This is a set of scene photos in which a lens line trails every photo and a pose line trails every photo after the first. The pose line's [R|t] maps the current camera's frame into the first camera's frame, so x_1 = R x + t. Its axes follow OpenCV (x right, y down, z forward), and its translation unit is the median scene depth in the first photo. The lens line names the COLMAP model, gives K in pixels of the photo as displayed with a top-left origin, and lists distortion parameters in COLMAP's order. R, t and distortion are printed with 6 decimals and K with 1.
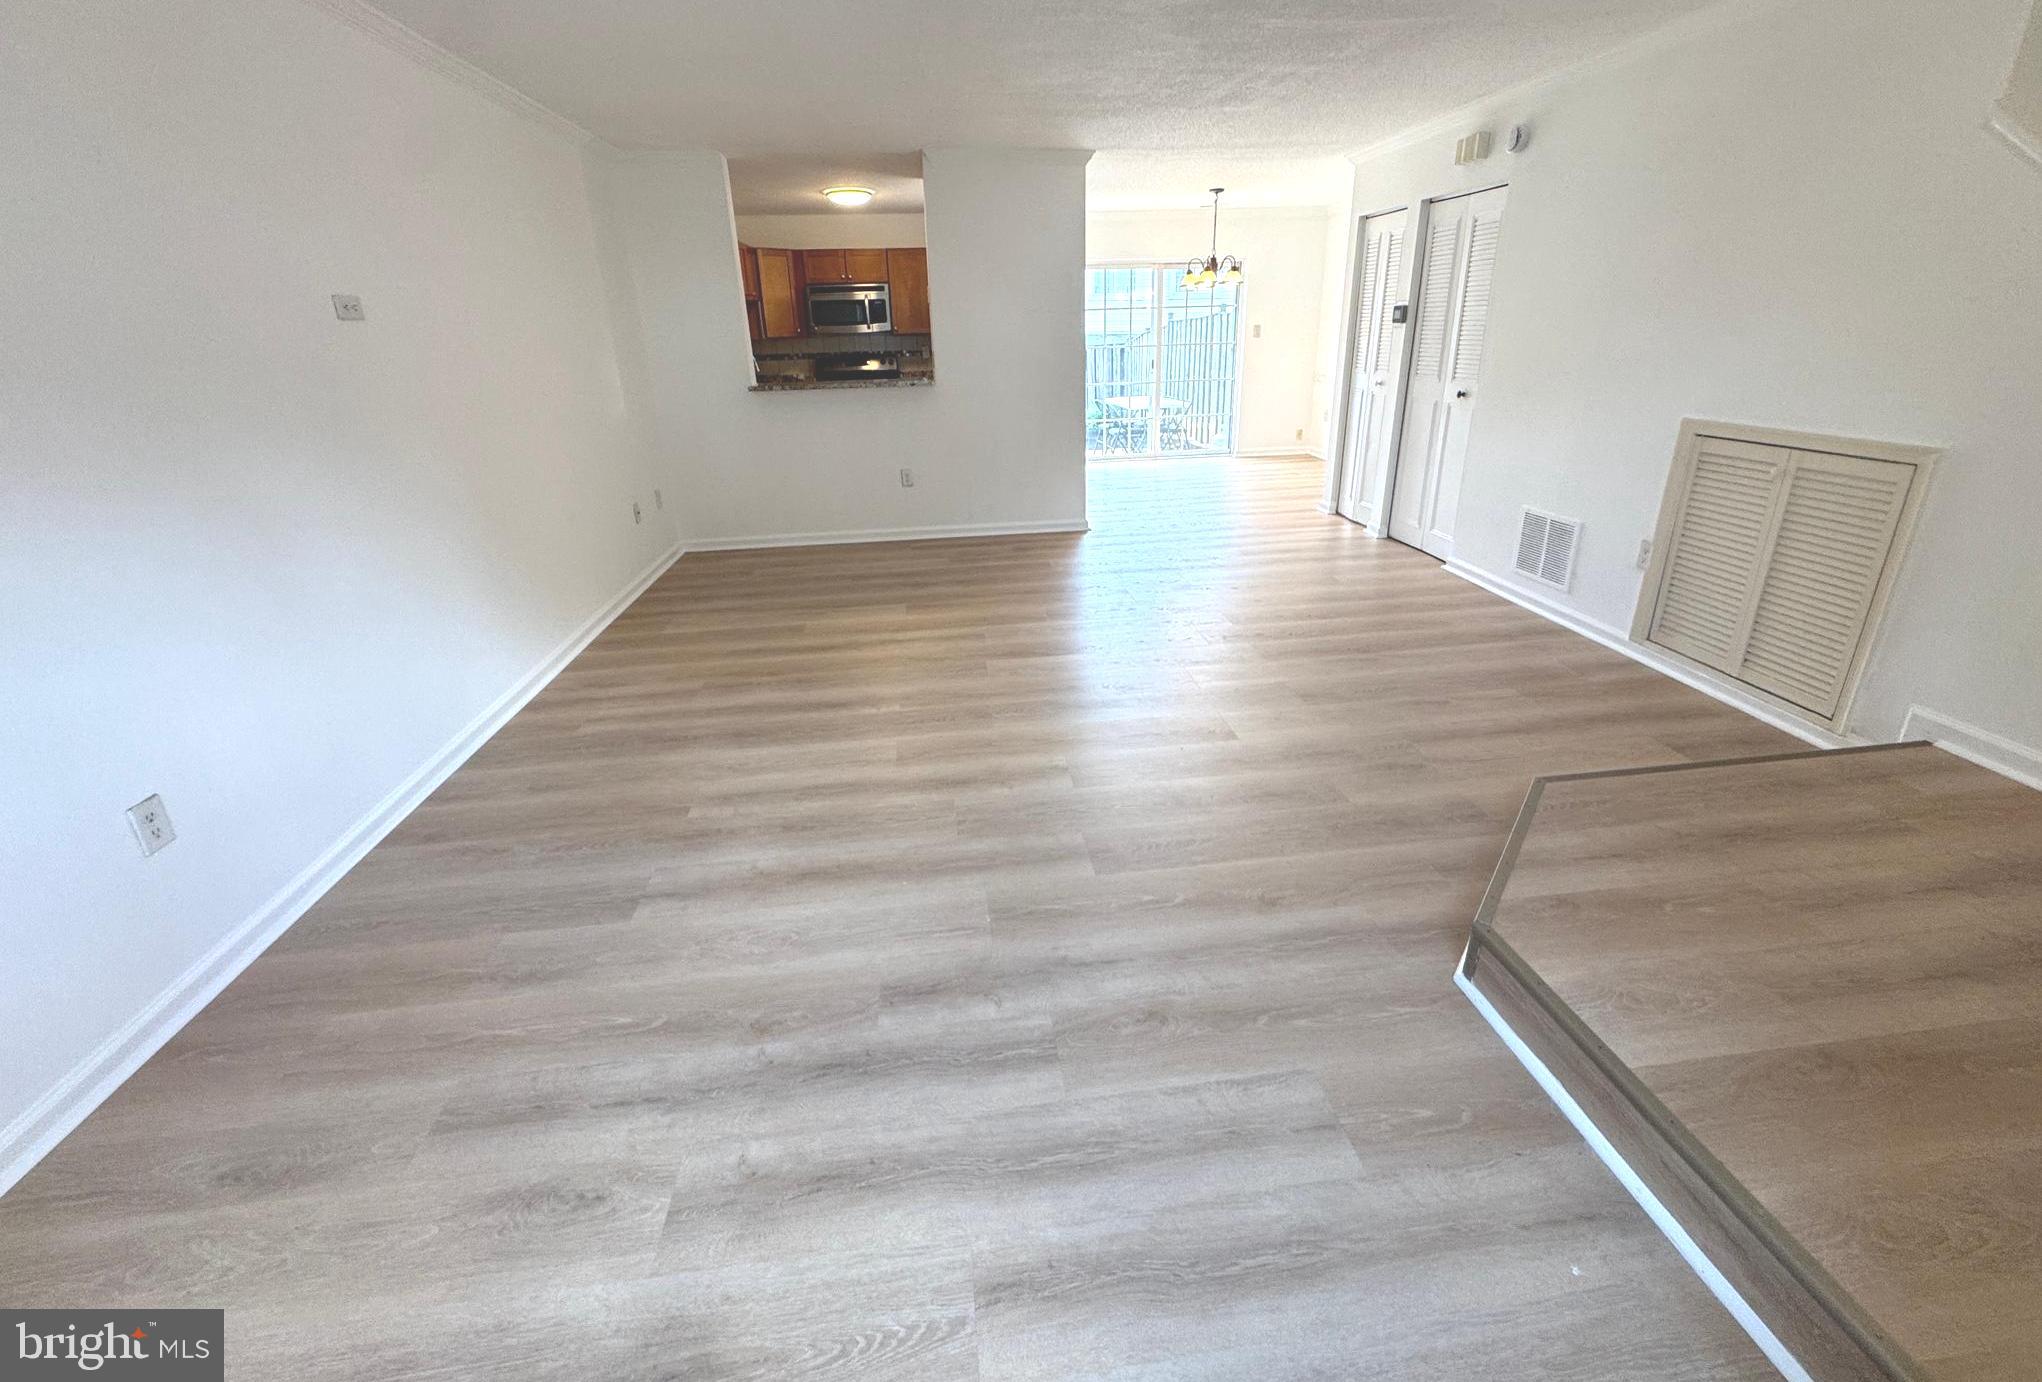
lens RADIAL K [[820.0, 0, 1020.9], [0, 820.0, 612.4], [0, 0, 1]] dist [-0.004206, 0.000516]
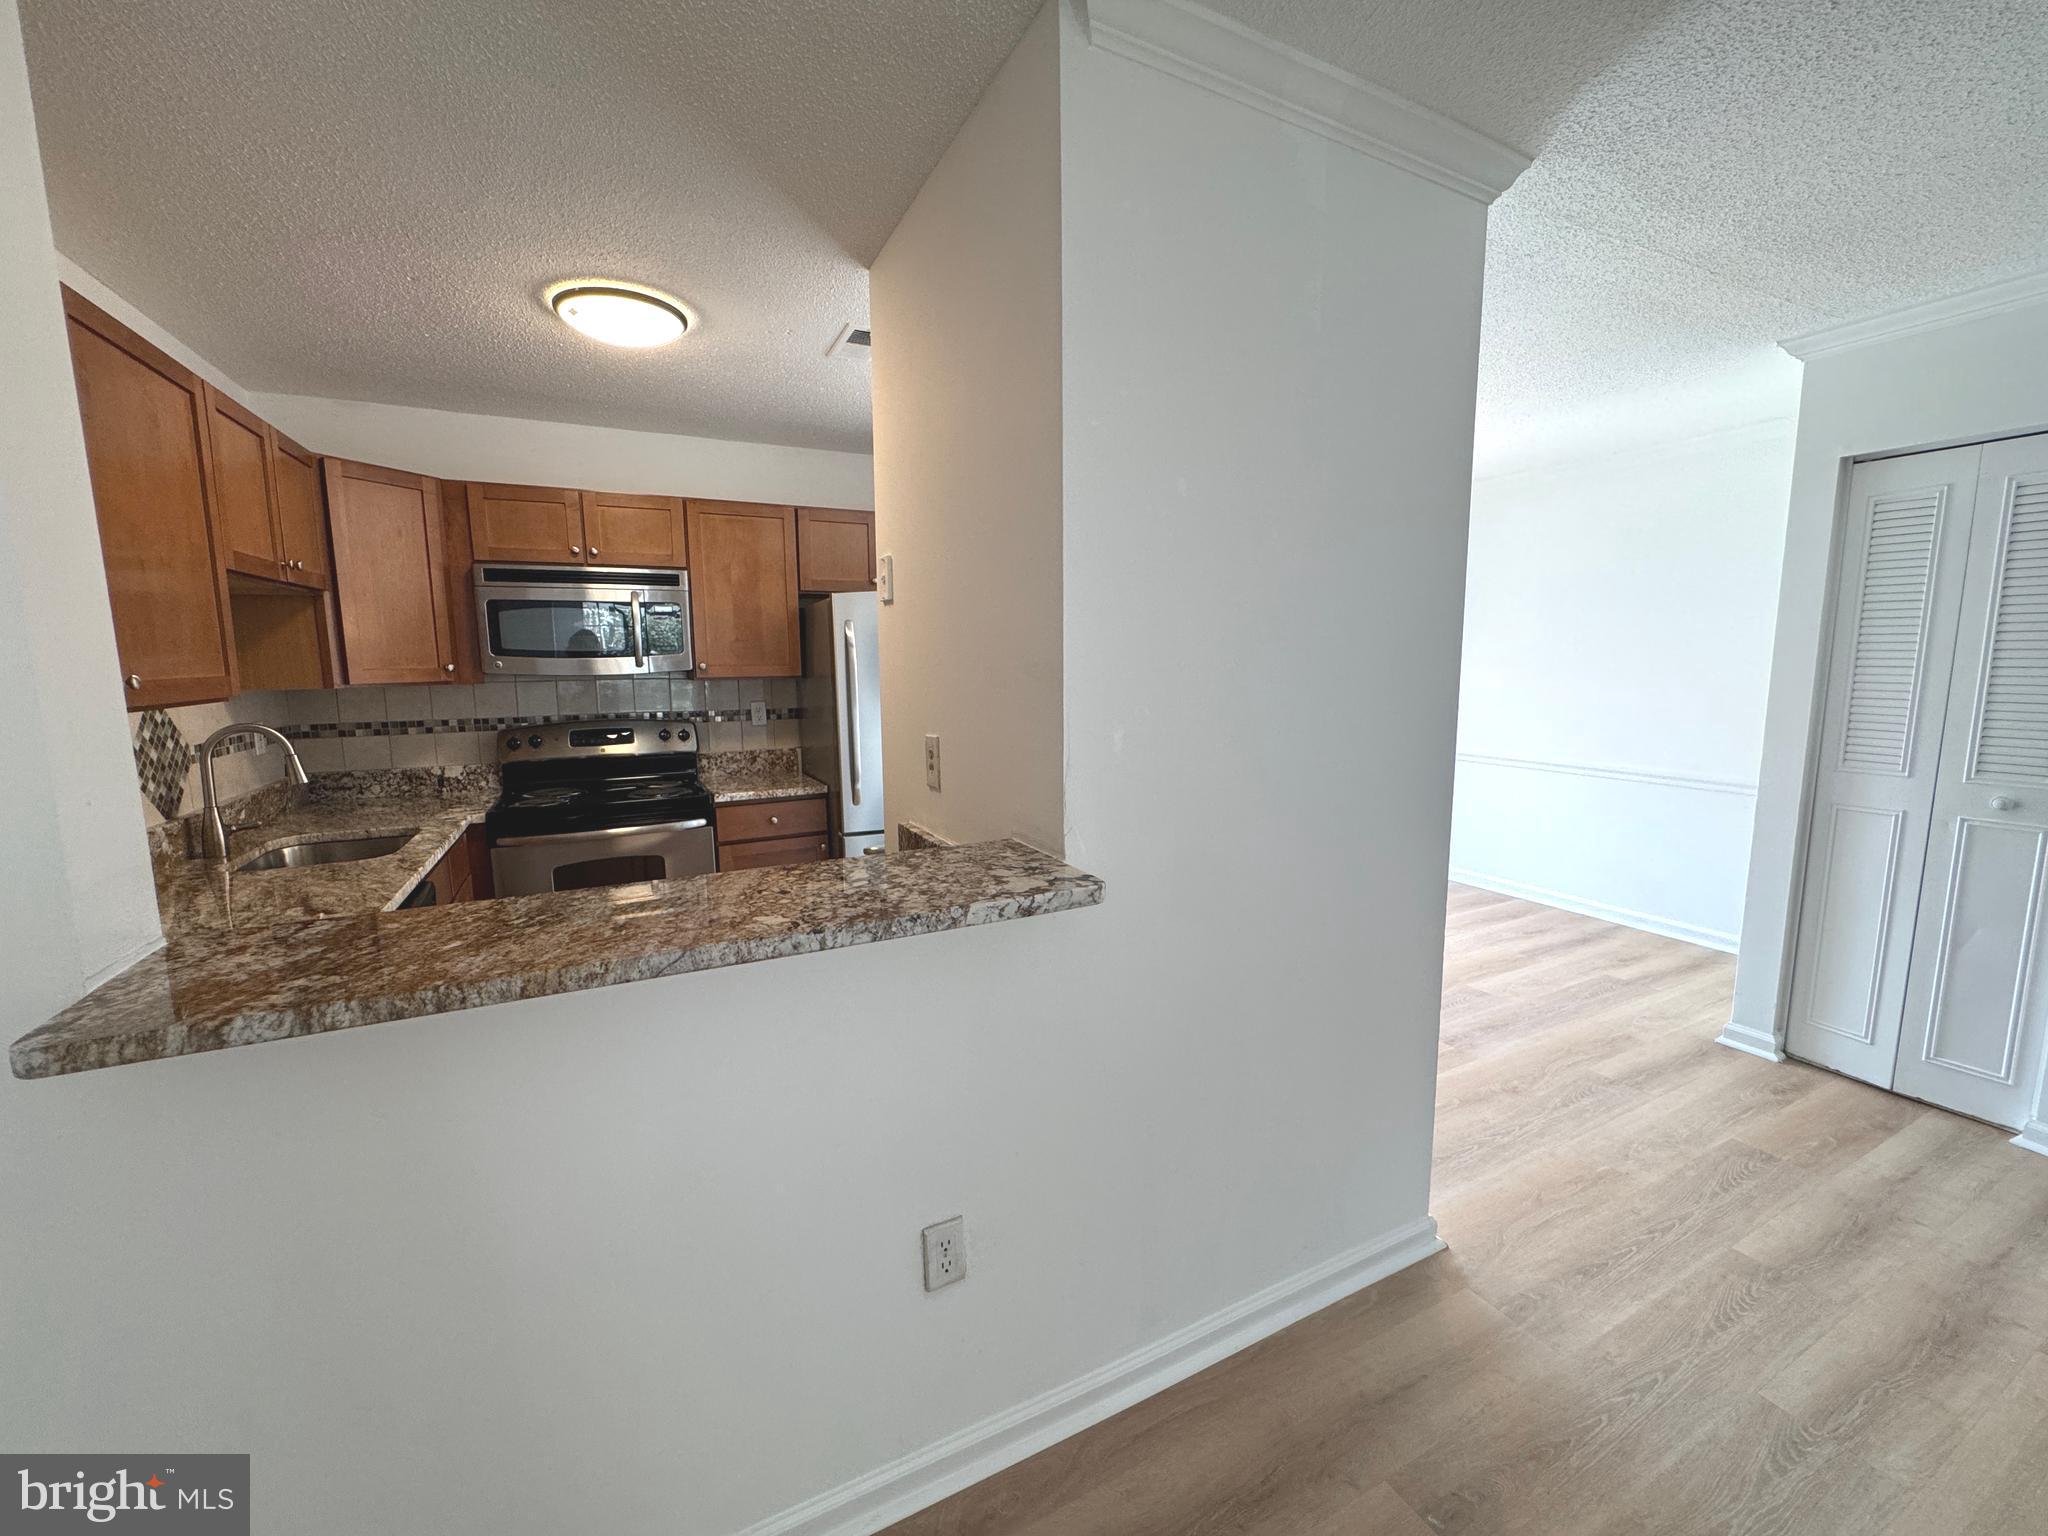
lens RADIAL K [[817.8, 0, 1022.6], [0, 817.8, 767.2], [0, 0, 1]] dist [-0.003277, 0.000381]
pose [[0.938349, -0.028782, 0.344488, -0.348231], [0.100275, 0.976344, -0.191565, -0.453701], [-0.330825, 0.214299, 0.919038, 1.299919]]
